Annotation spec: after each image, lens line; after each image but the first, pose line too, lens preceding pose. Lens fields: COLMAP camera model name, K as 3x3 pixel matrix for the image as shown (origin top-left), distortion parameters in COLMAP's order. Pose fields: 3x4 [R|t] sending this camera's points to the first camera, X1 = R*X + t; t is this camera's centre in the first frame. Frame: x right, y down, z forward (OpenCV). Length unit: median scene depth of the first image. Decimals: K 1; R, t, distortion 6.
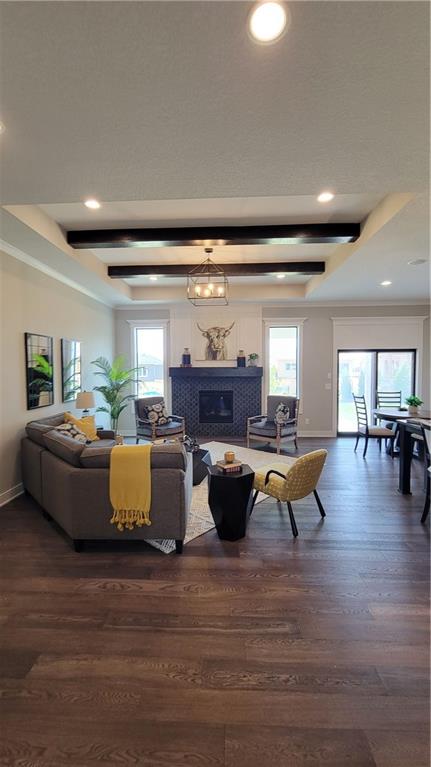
lens RADIAL K [[312.3, 0, 209.1], [0, 312.3, 382.9], [0, 0, 1]] dist [-0.000983, 0.000290]
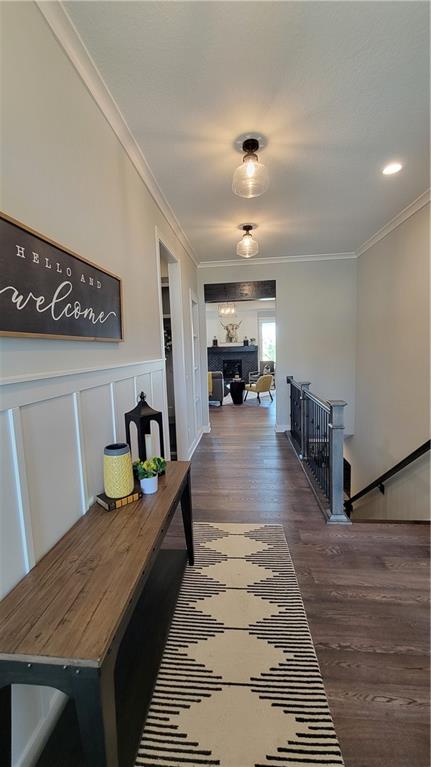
lens RADIAL K [[312.3, 0, 215.1], [0, 312.3, 380.1], [0, 0, 1]] dist [-0.000983, 0.000290]
pose [[0.998997, -0.025347, -0.036911, -0.013039], [0.027461, 0.997943, 0.057936, 0.035575], [0.035366, -0.058891, 0.997638, -0.800967]]
